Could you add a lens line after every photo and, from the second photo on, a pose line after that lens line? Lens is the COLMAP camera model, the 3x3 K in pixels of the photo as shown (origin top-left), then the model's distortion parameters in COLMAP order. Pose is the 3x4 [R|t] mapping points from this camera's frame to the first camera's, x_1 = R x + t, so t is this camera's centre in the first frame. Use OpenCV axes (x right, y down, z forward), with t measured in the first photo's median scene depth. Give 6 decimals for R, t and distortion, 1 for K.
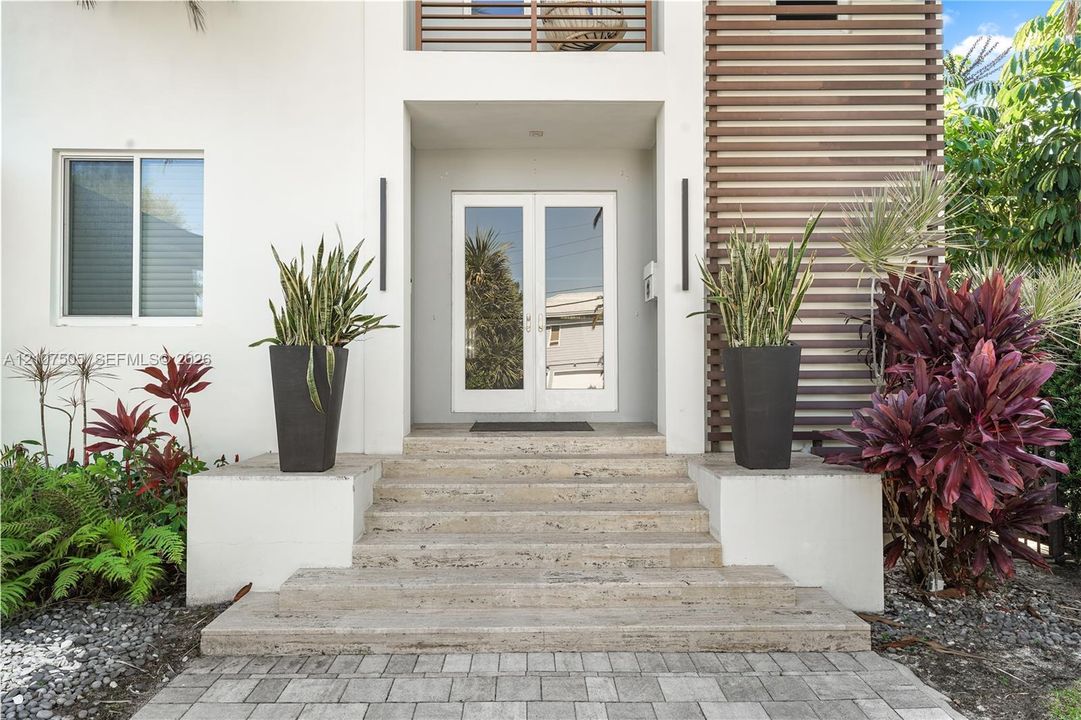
lens RADIAL K [[536.1, 0, 540.5], [0, 536.1, 360.0], [0, 0, 1]] dist [0.013188, -0.000253]
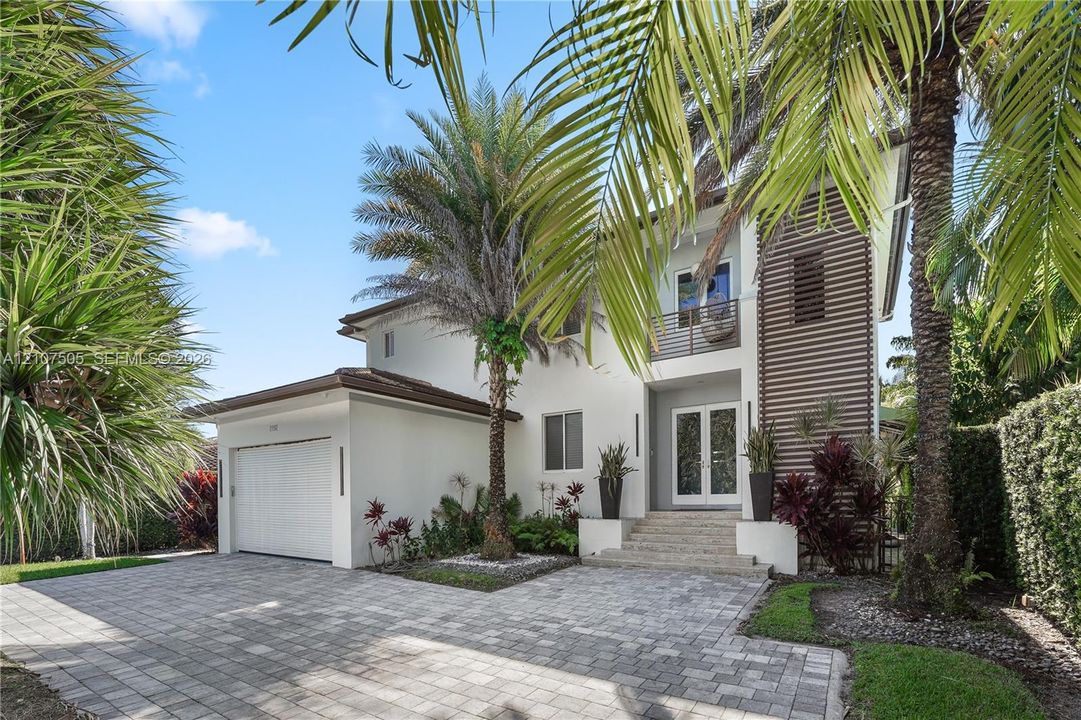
lens RADIAL K [[536.1, 0, 540.5], [0, 536.1, 360.0], [0, 0, 1]] dist [0.013188, -0.000253]
pose [[0.778160, -0.161328, -0.606993, 1.253401], [0.014111, 0.970694, -0.239903, 0.049983], [0.627908, 0.178118, 0.757632, -1.725920]]
